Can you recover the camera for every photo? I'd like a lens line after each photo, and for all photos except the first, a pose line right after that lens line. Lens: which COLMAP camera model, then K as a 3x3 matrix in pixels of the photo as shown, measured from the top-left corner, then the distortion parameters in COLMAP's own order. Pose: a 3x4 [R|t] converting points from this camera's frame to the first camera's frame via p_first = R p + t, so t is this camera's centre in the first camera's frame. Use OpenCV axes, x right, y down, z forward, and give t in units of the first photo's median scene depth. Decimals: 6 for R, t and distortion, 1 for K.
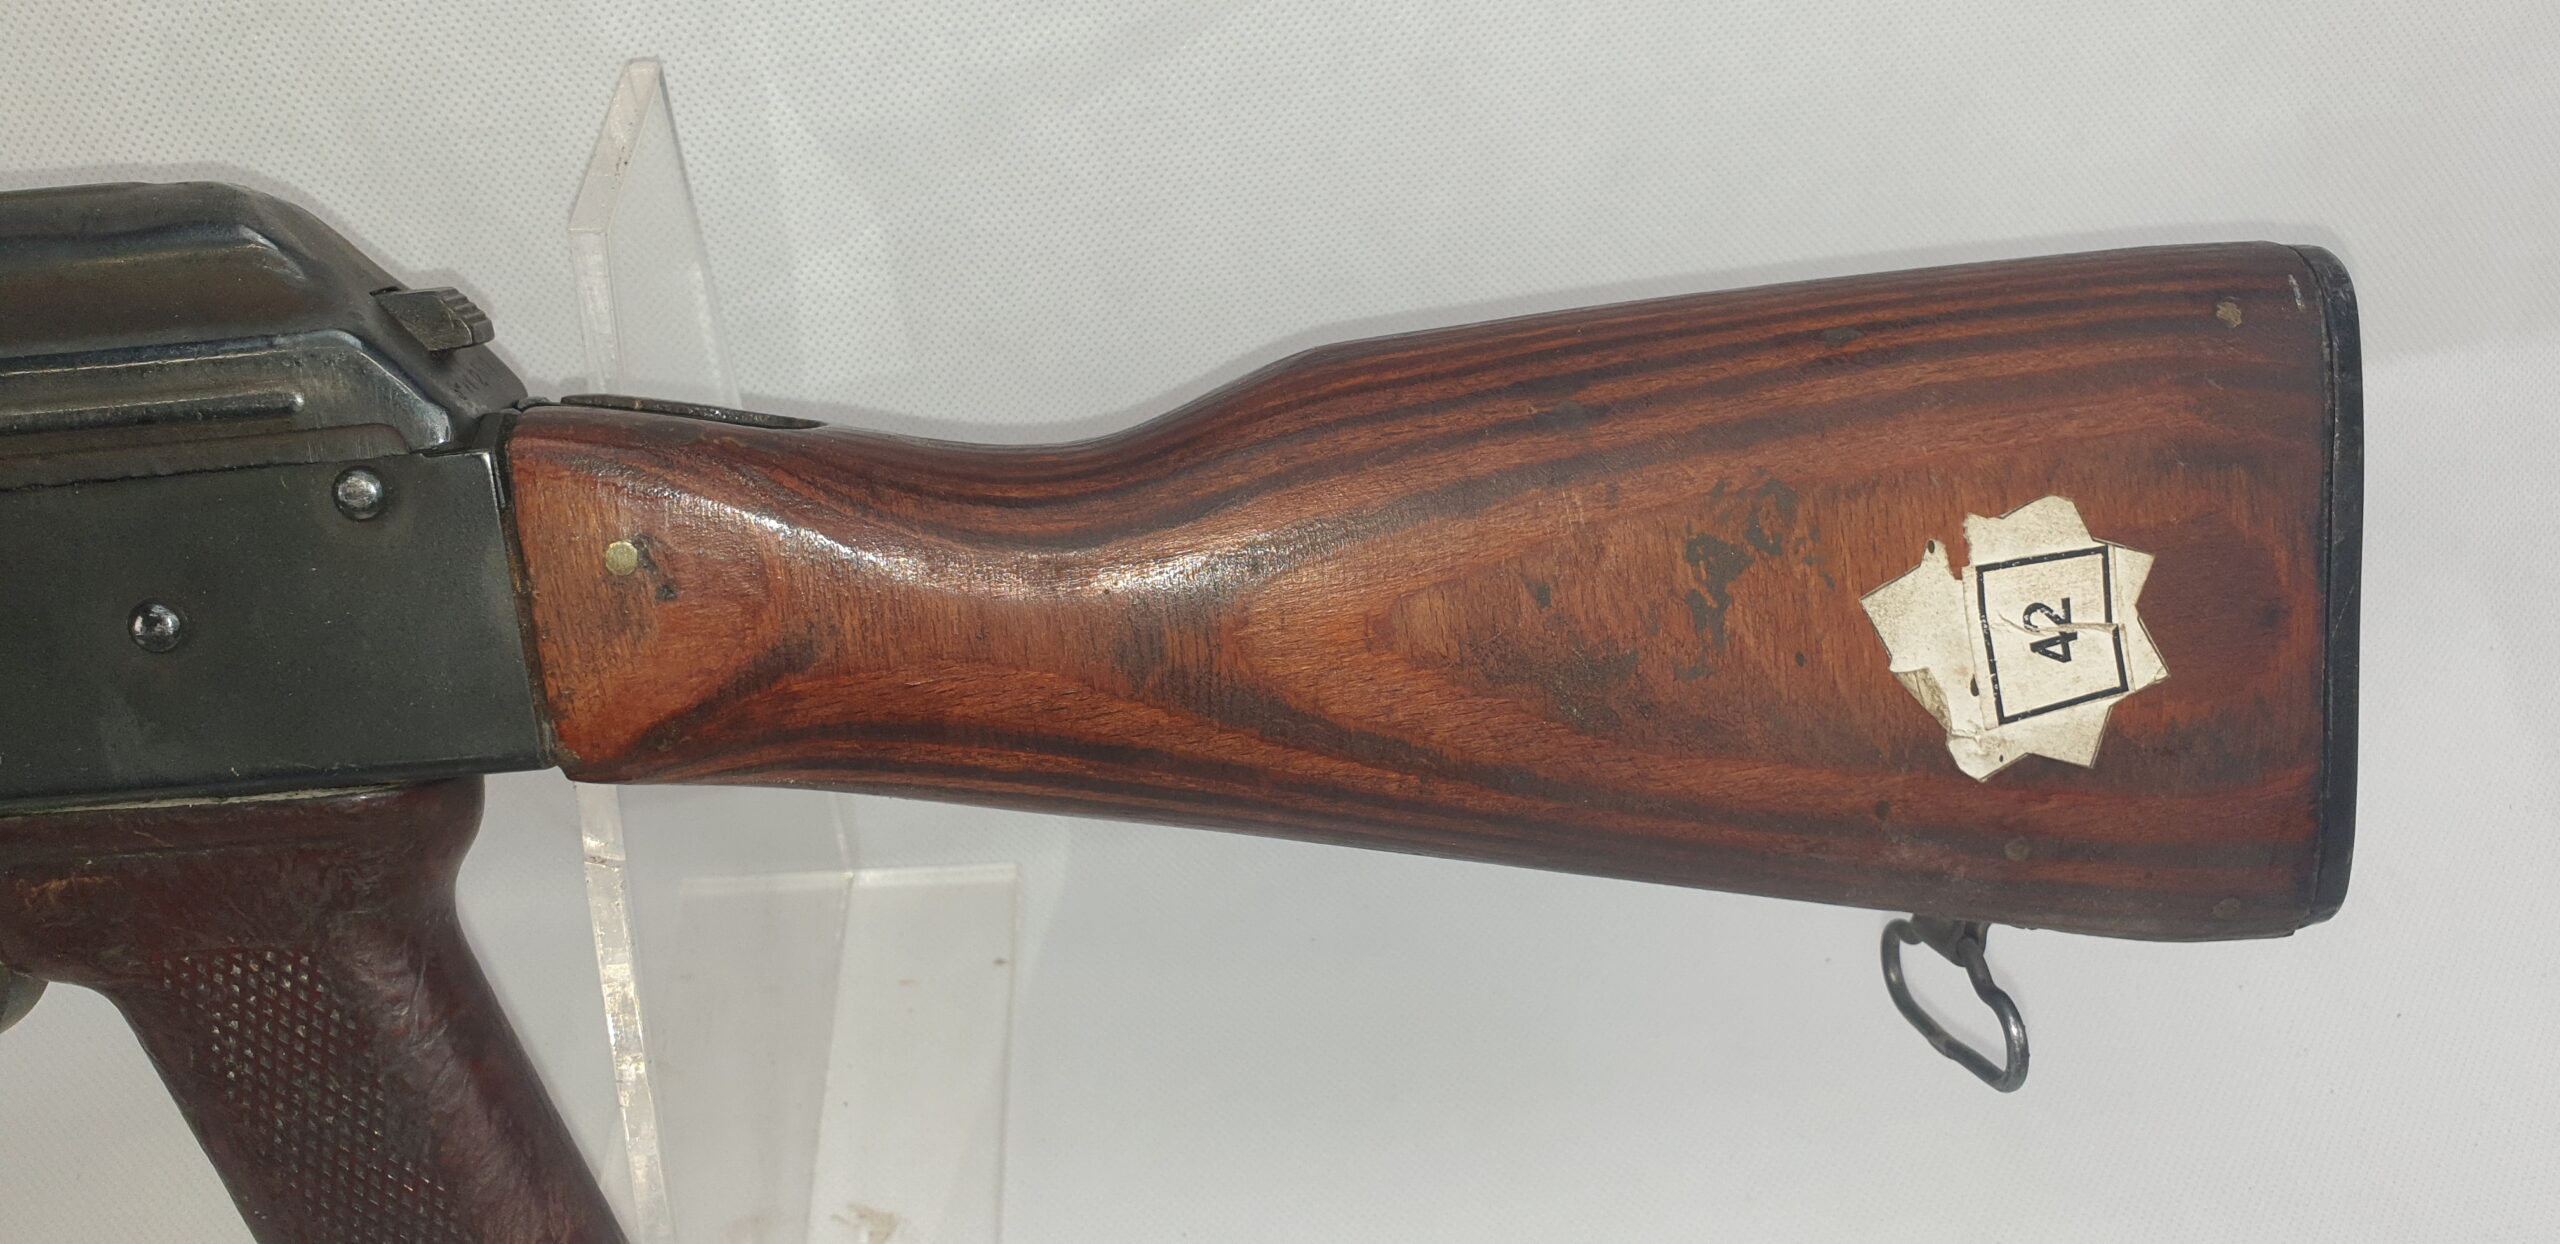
lens RADIAL K [[2036.5, 0, 1282.8], [0, 2036.5, 547.6], [0, 0, 1]] dist [-0.042850, -0.004133]
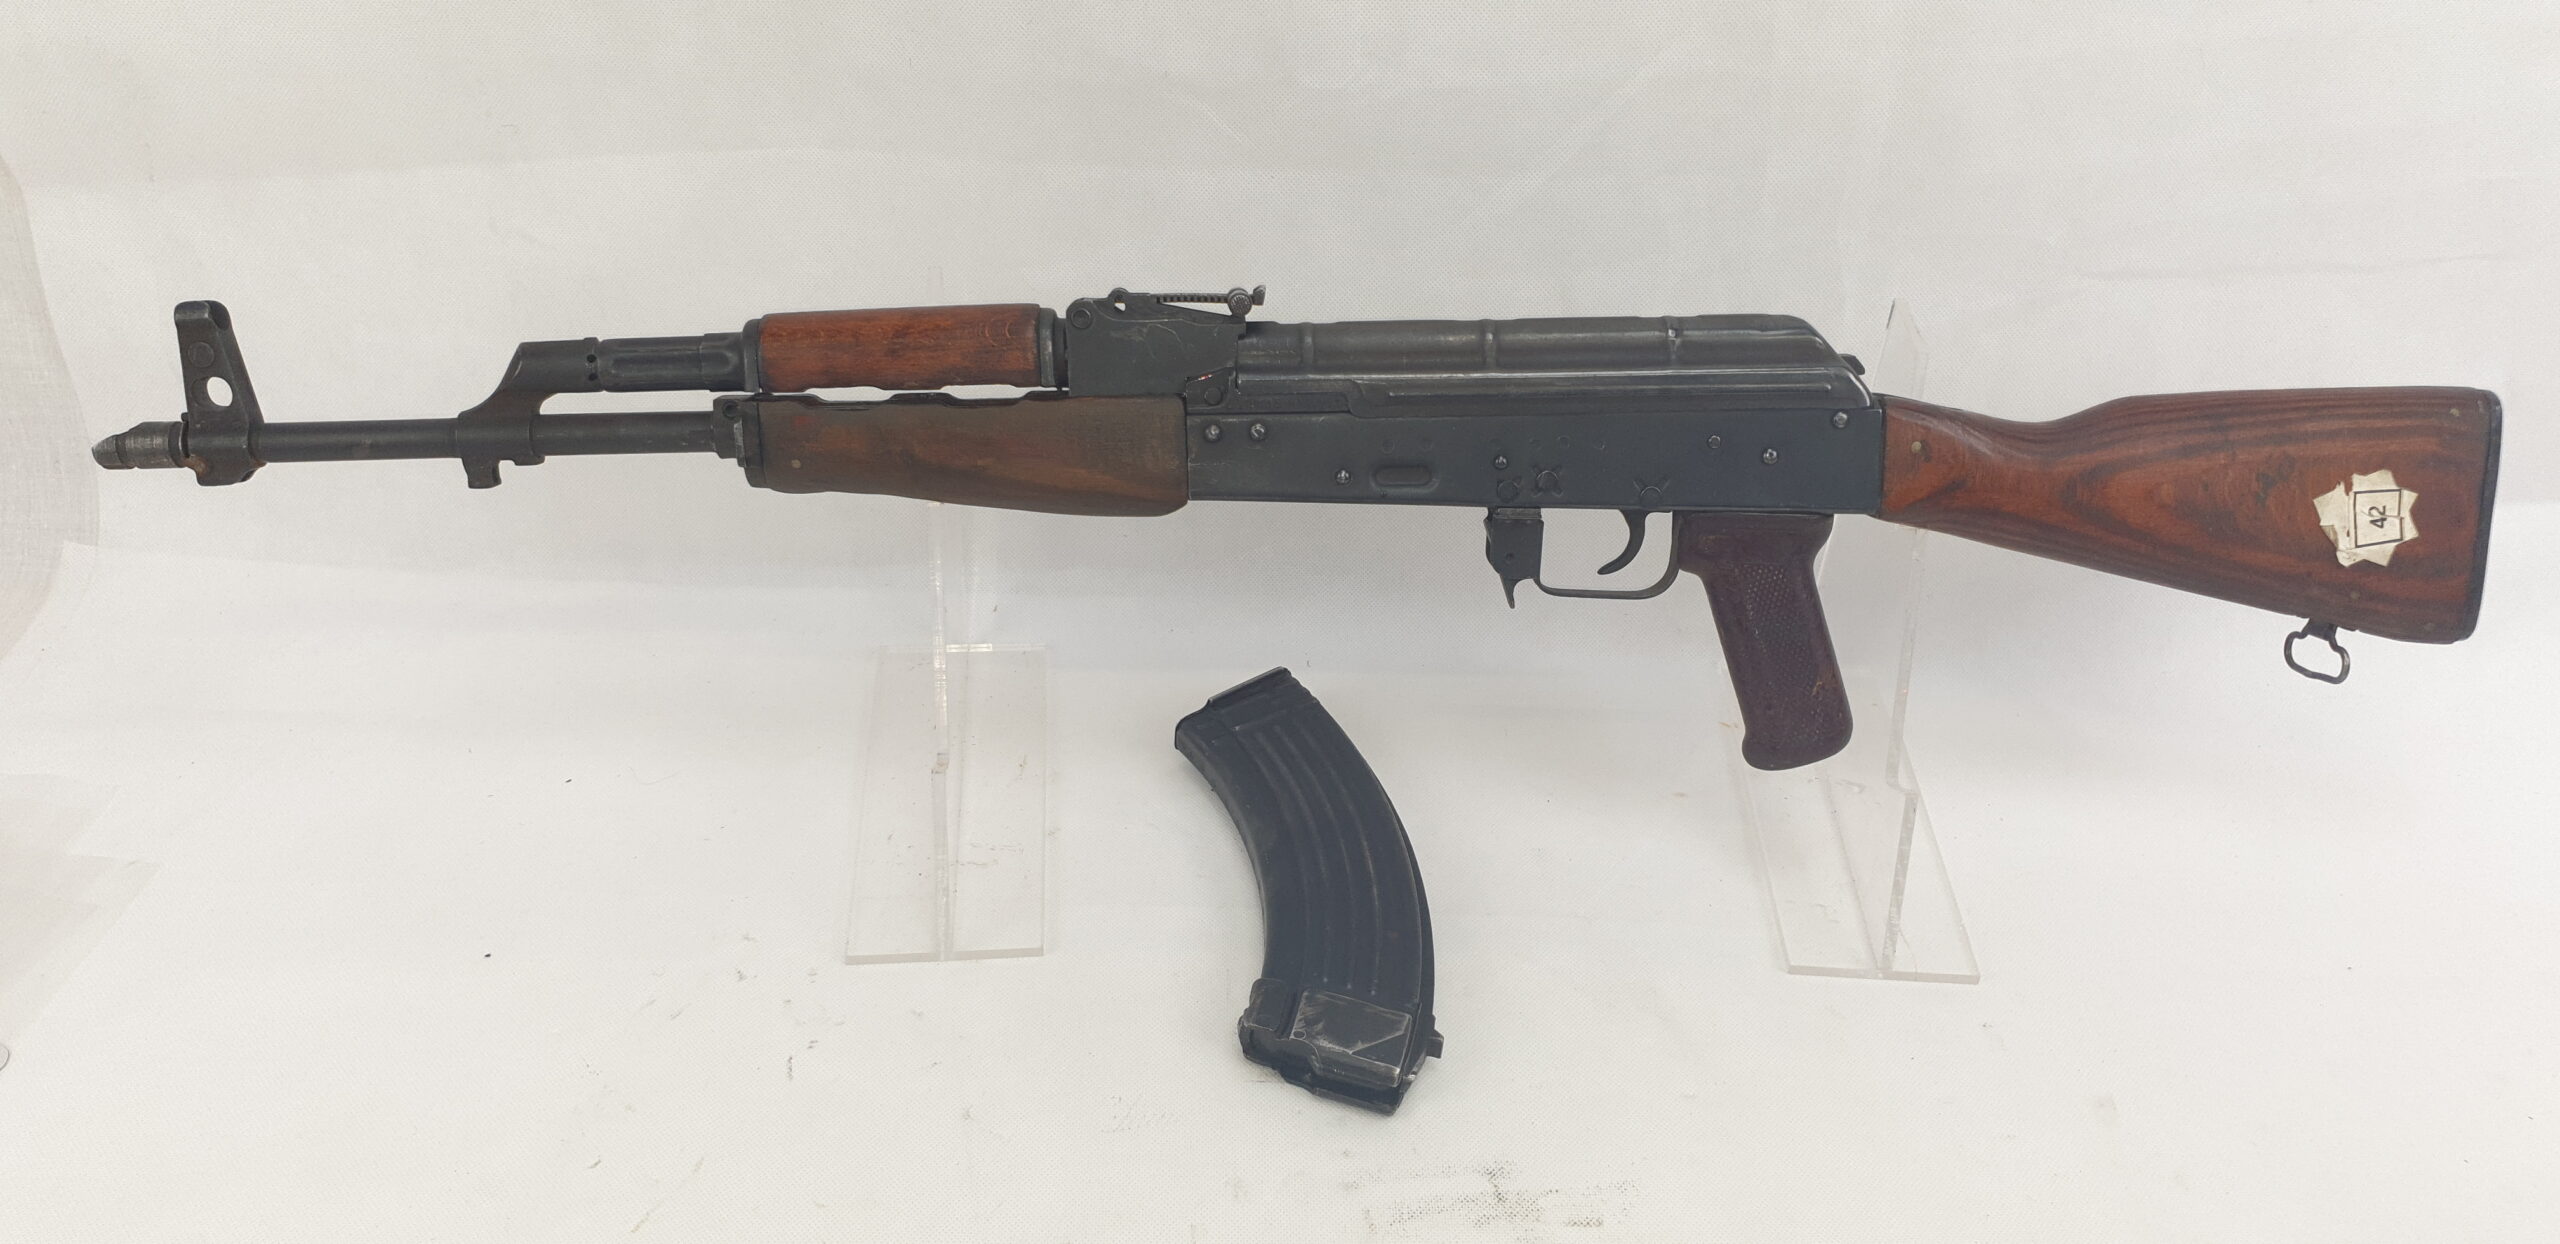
lens RADIAL K [[2002.5, 0, 1280.0], [0, 2002.5, 622.0], [0, 0, 1]] dist [0.061329, -0.119031]
pose [[0.993829, 0.091705, -0.062401, -0.998628], [-0.089427, 0.995254, 0.038376, 0.222967], [0.065624, -0.032559, 0.997313, -2.010197]]
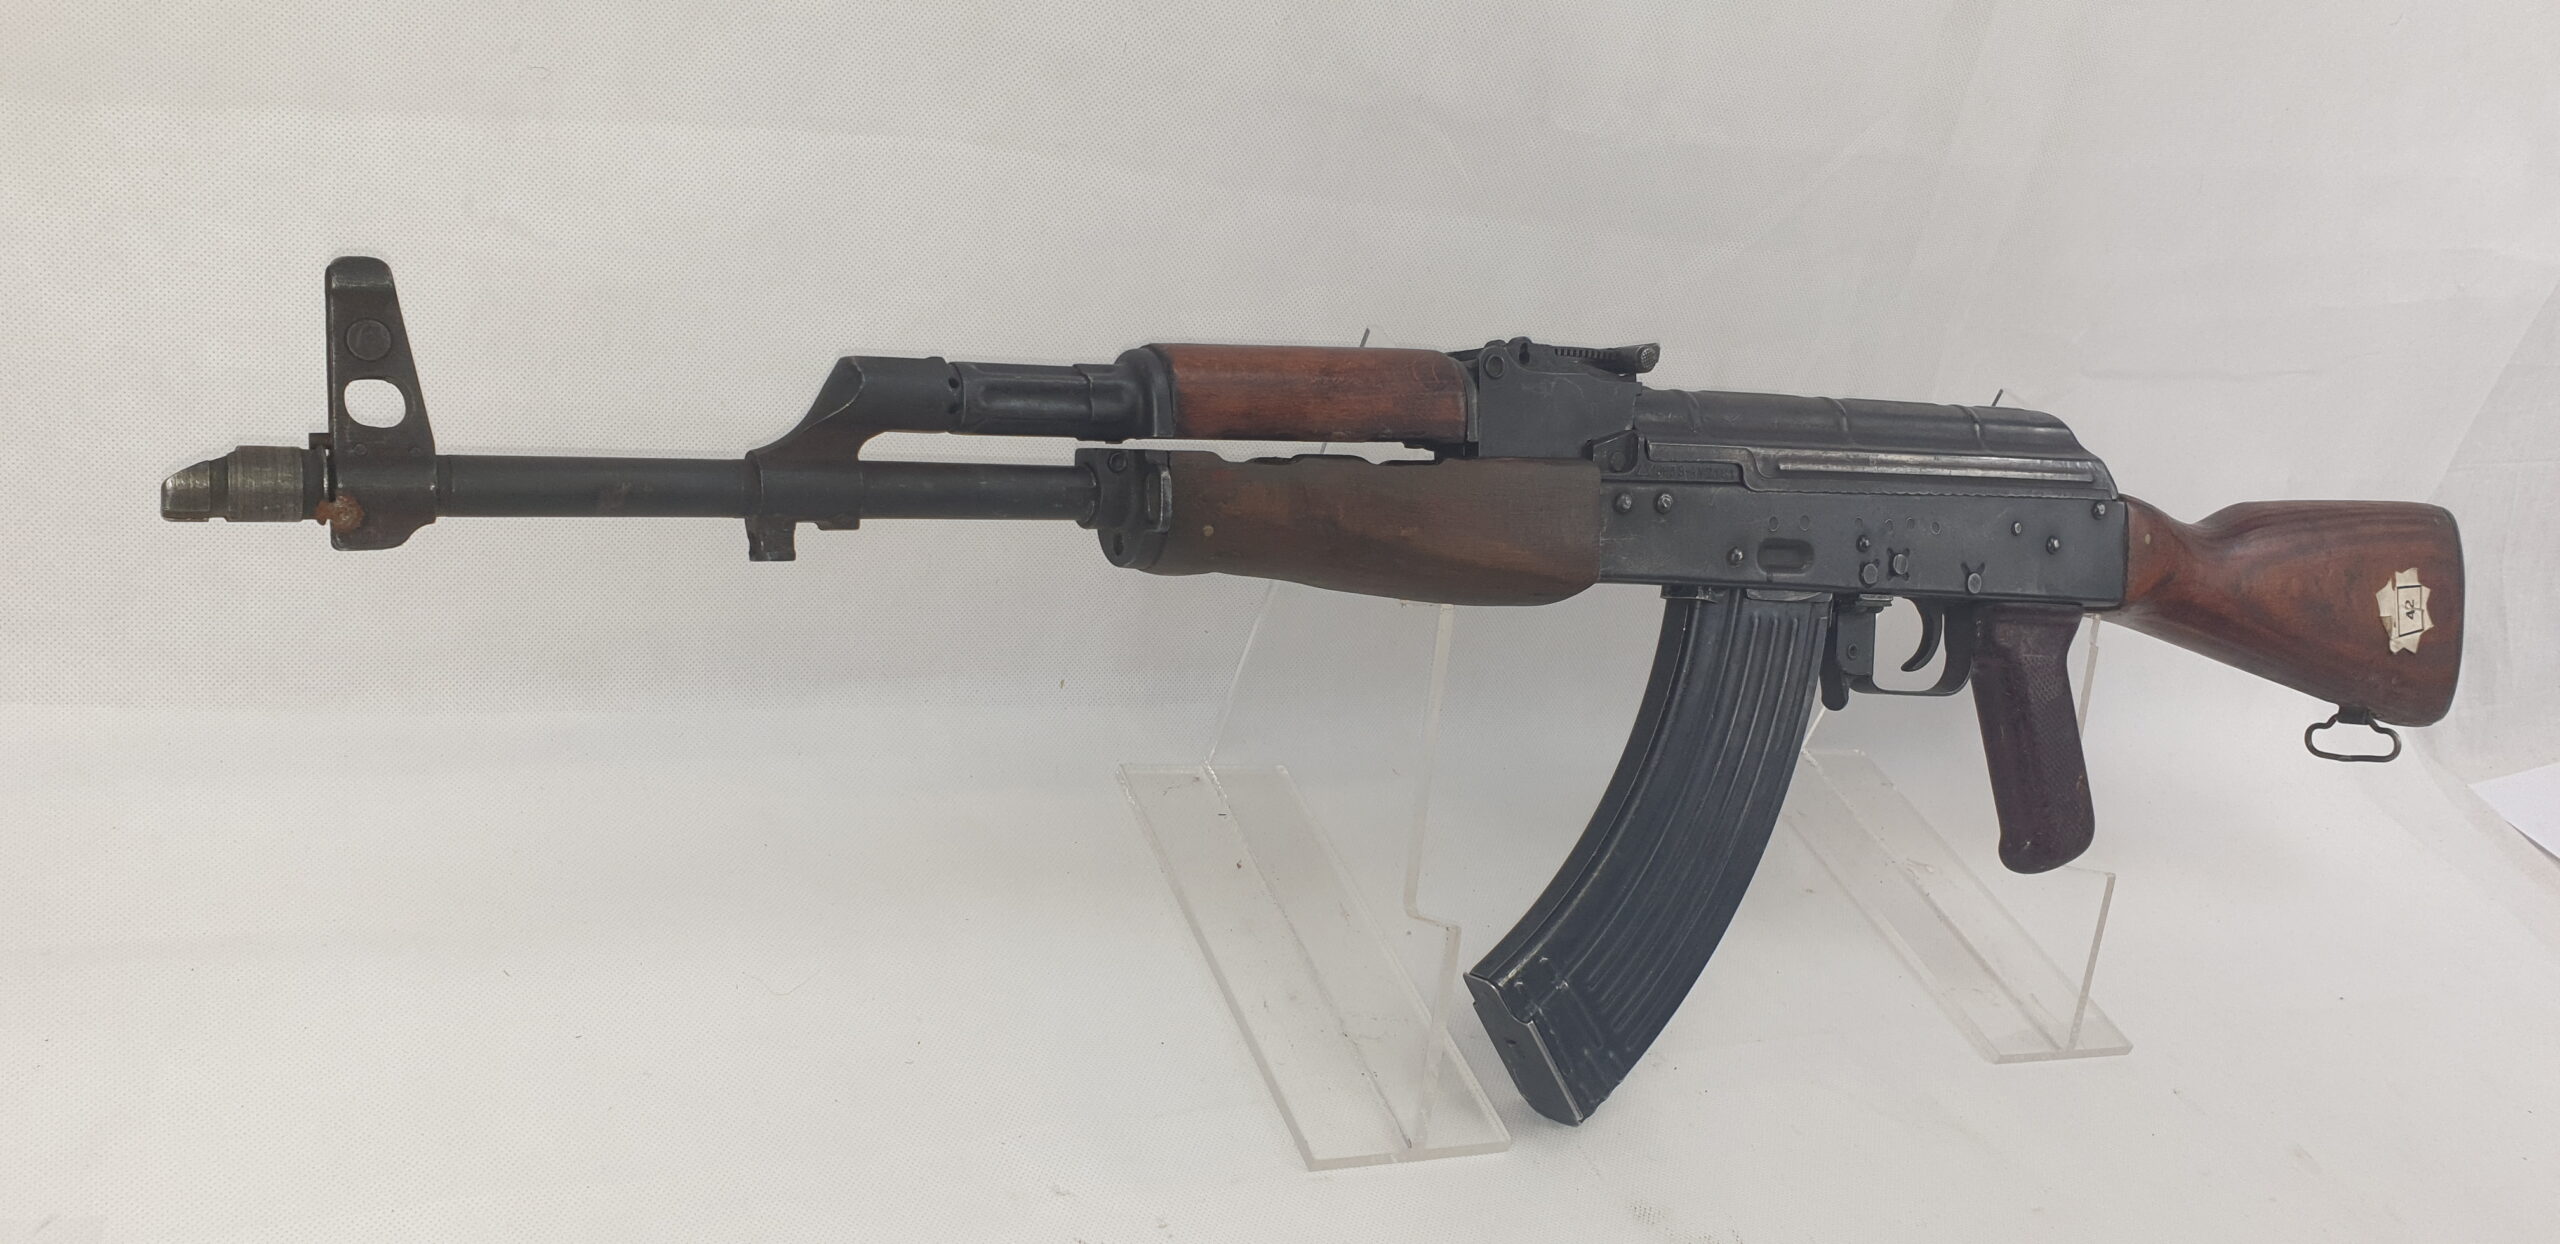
lens RADIAL K [[2002.5, 0, 1280.0], [0, 2002.5, 622.0], [0, 0, 1]] dist [0.061329, -0.119031]
pose [[0.907476, 0.076536, 0.413073, -2.679942], [-0.012469, 0.987738, -0.155620, 0.602849], [-0.419918, 0.136070, 0.897303, -1.190544]]
